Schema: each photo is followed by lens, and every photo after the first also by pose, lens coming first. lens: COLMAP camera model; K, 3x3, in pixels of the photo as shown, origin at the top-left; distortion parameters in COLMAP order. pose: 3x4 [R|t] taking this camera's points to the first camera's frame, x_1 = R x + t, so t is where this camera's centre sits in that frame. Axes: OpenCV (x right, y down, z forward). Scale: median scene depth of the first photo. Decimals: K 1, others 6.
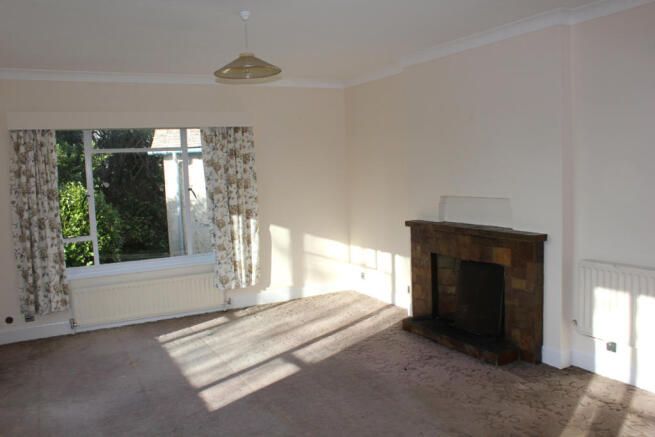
lens RADIAL K [[558.1, 0, 327.5], [0, 558.1, 218.5], [0, 0, 1]] dist [-0.085051, -0.000350]
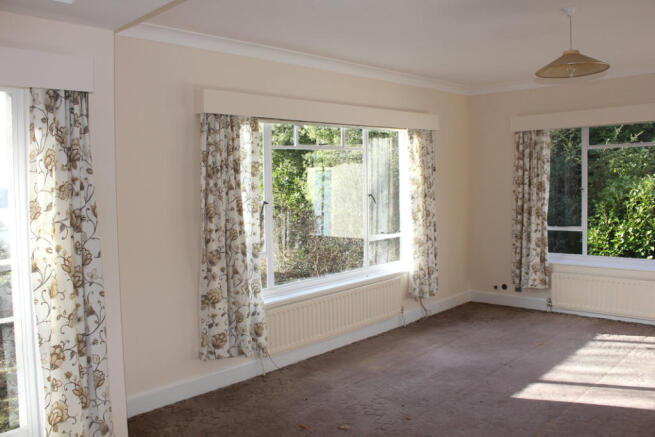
lens RADIAL K [[558.1, 0, 327.5], [0, 558.1, 218.5], [0, 0, 1]] dist [-0.085051, -0.000350]
pose [[0.291538, 0.095684, -0.951762, 0.474428], [-0.066842, 0.994590, 0.079515, -0.039440], [0.954221, 0.040436, 0.296356, 0.234659]]
